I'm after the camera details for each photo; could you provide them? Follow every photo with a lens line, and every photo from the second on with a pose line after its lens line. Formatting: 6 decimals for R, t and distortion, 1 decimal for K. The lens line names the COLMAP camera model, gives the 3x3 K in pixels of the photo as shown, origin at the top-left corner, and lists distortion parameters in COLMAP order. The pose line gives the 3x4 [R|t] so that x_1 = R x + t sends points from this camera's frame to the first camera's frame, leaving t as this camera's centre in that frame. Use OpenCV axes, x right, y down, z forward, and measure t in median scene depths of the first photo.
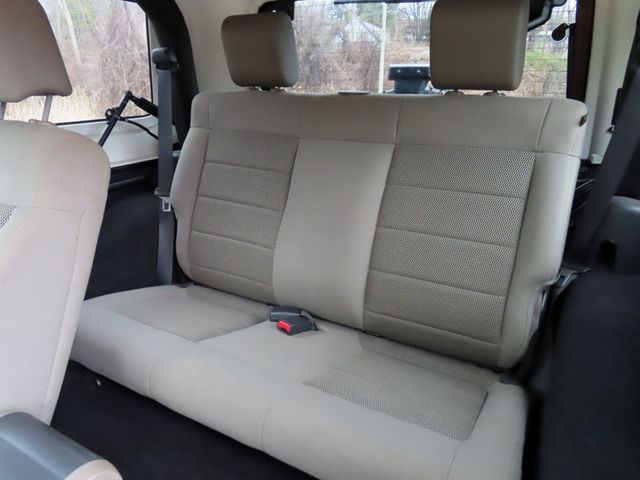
lens RADIAL K [[455.7, 0, 317.9], [0, 455.7, 239.8], [0, 0, 1]] dist [-0.003702, 0.002483]
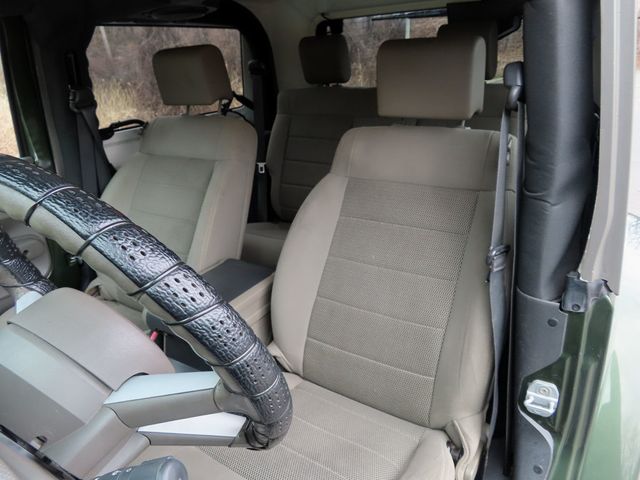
lens RADIAL K [[455.7, 0, 321.9], [0, 455.7, 237.5], [0, 0, 1]] dist [-0.003702, 0.002483]
pose [[0.997388, -0.038427, -0.061162, -0.058338], [0.040592, 0.998578, 0.034561, 0.102389], [0.059747, -0.036953, 0.997529, -0.450330]]
